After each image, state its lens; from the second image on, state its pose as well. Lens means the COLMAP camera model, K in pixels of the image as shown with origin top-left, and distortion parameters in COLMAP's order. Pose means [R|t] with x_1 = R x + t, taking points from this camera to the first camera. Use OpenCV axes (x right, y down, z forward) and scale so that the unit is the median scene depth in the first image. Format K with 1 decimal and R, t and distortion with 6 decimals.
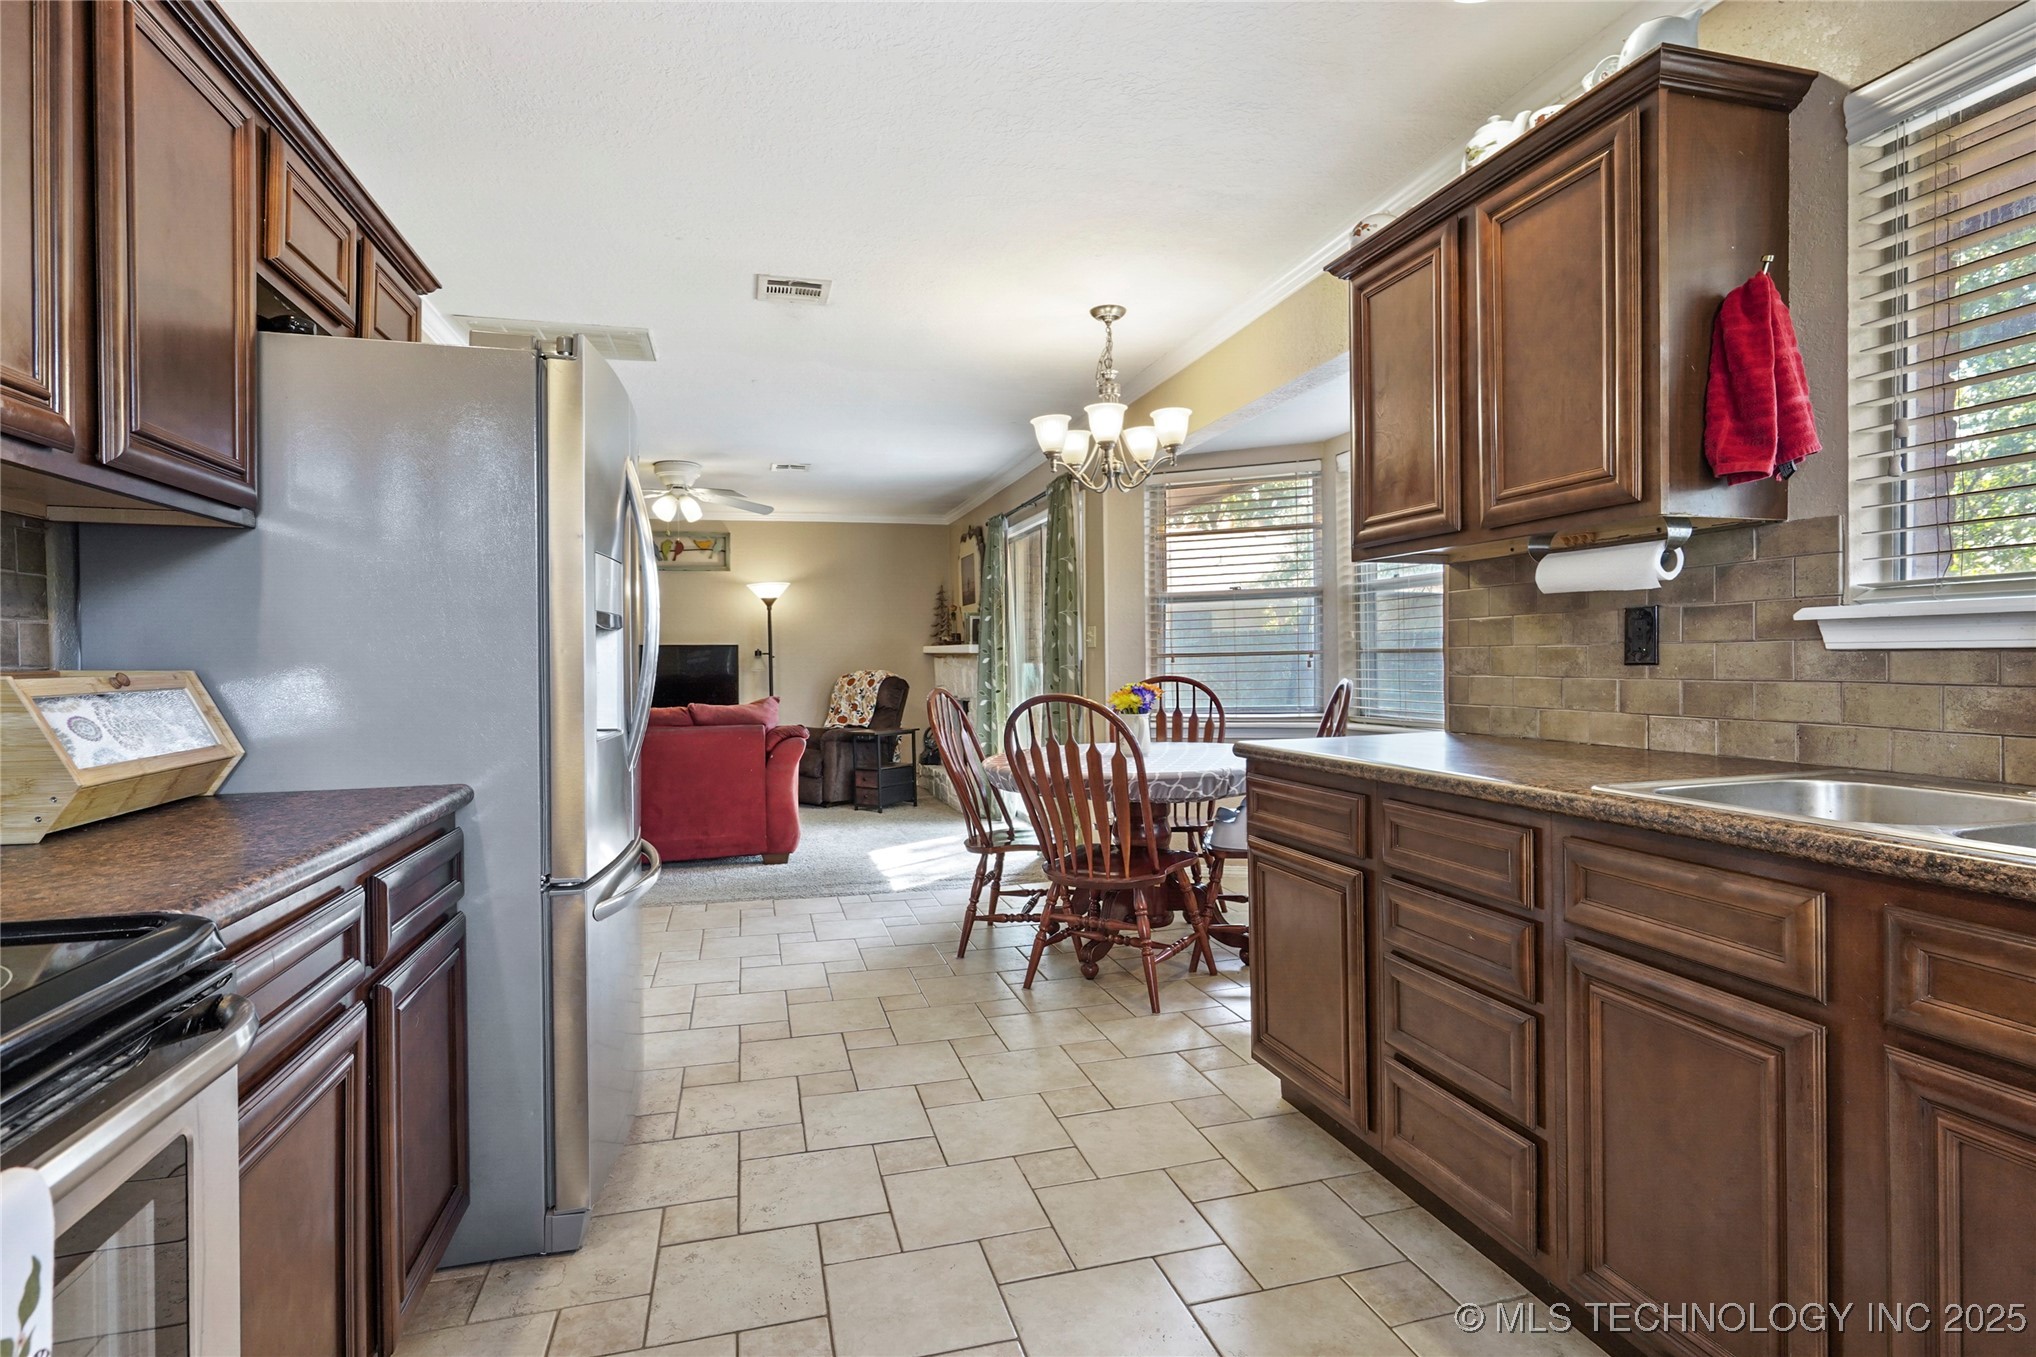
lens RADIAL K [[1013.4, 0, 1025.1], [0, 1013.4, 673.4], [0, 0, 1]] dist [-0.008291, 0.007866]
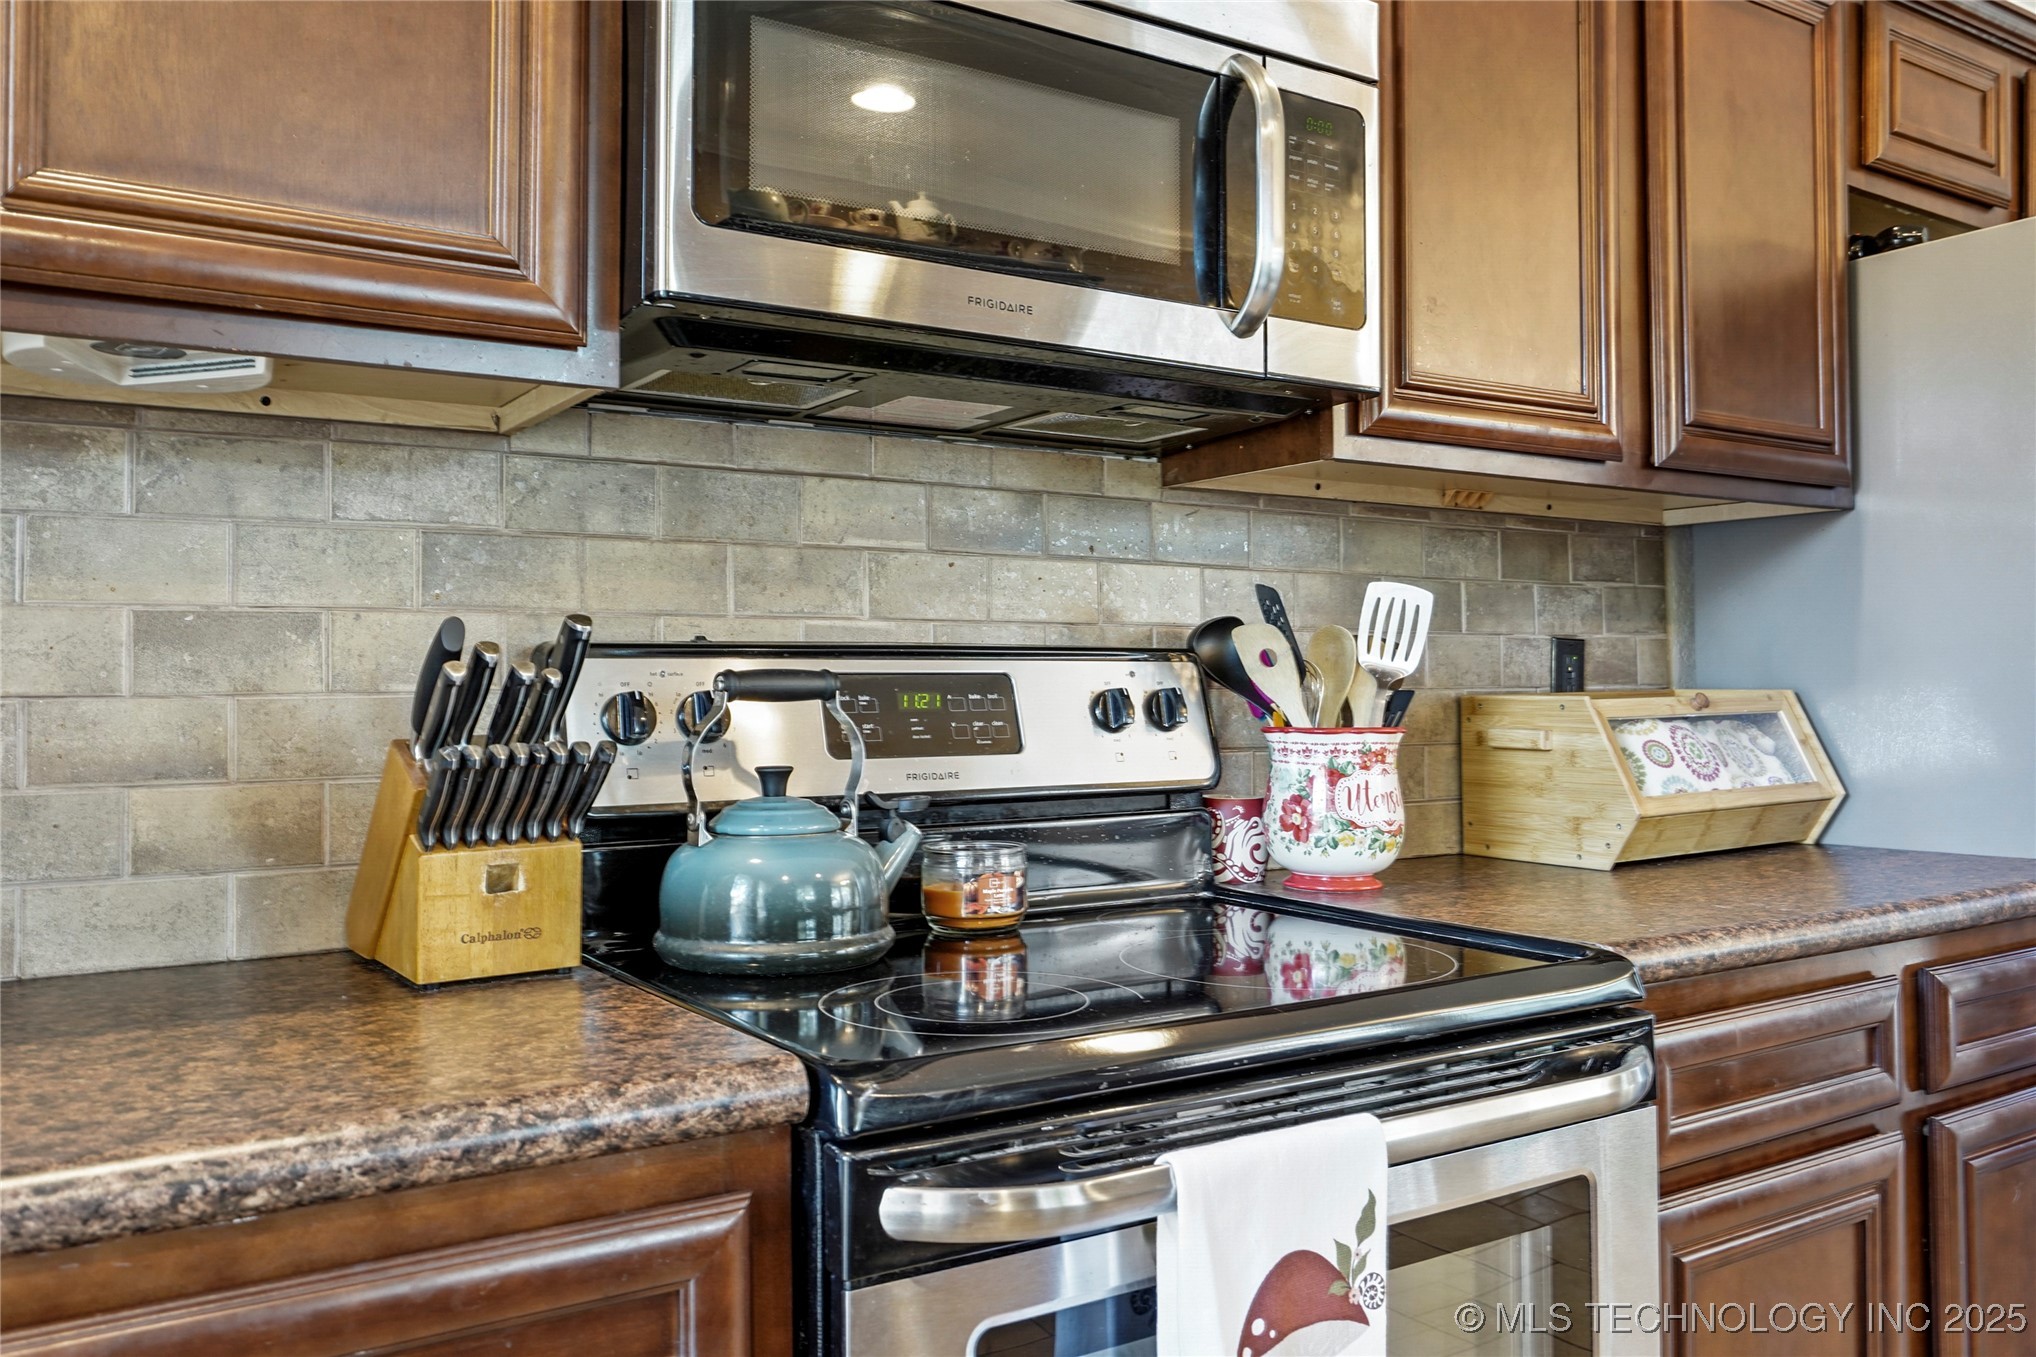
lens RADIAL K [[1588.5, 0, 1031.6], [0, 1588.5, 640.1], [0, 0, 1]] dist [-0.000094, 0.000635]
pose [[0.302042, -0.029511, -0.952838, 0.139073], [-0.001508, 0.999505, -0.031435, -0.001199], [0.953294, 0.010931, 0.301848, 0.011319]]
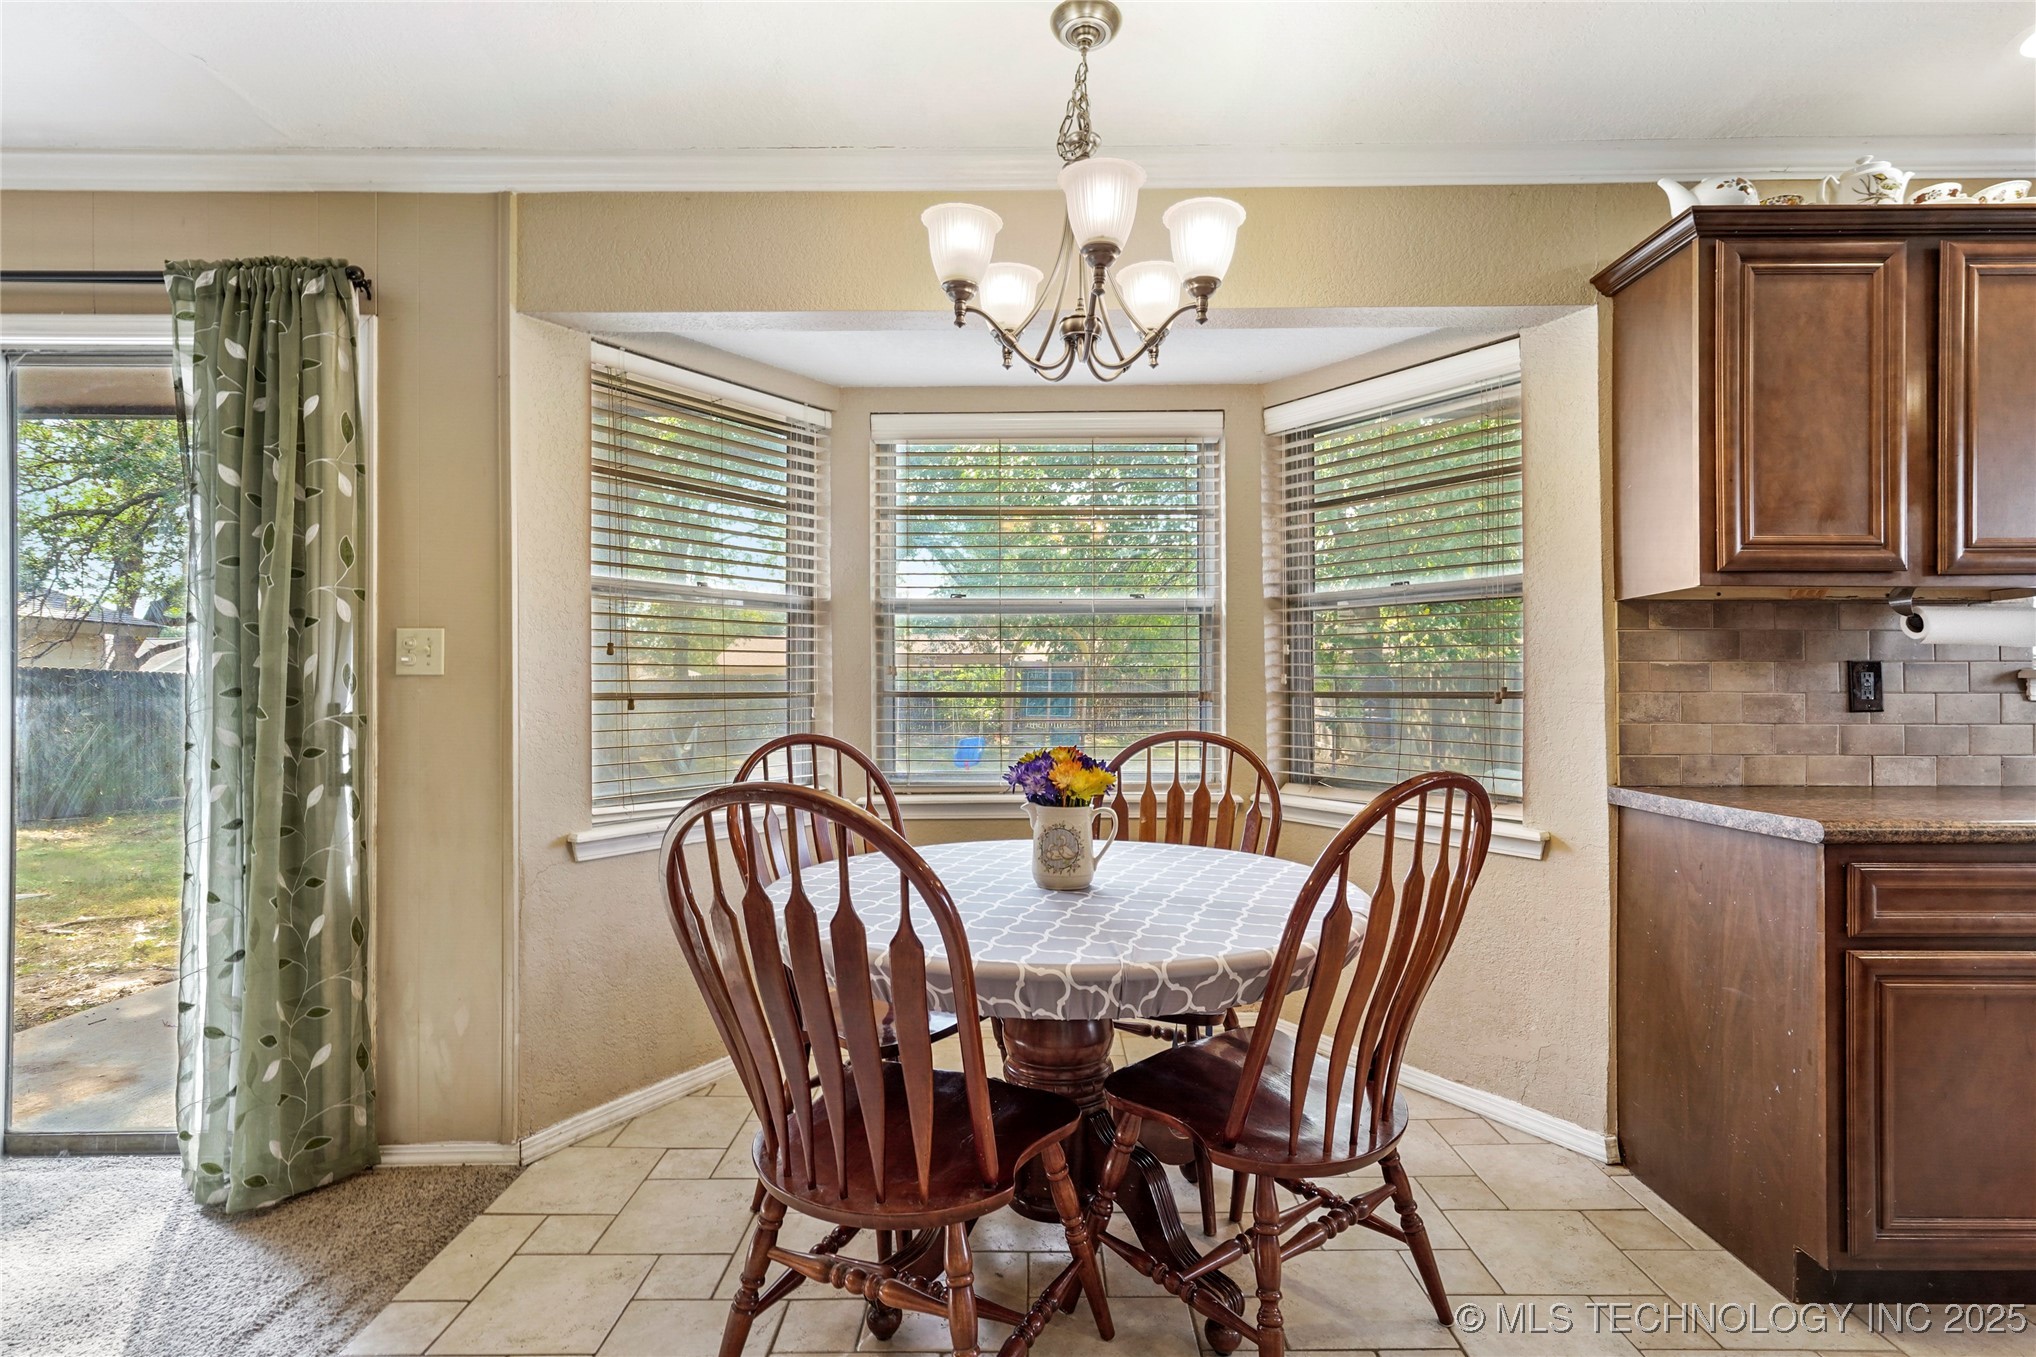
lens RADIAL K [[956.3, 0, 1018.7], [0, 956.3, 693.0], [0, 0, 1]] dist [0.000755, 0.008255]
pose [[0.283233, 0.020247, 0.958837, -0.529635], [0.009791, 0.999664, -0.024001, -0.009818], [-0.959001, 0.016186, 0.282940, 1.221877]]
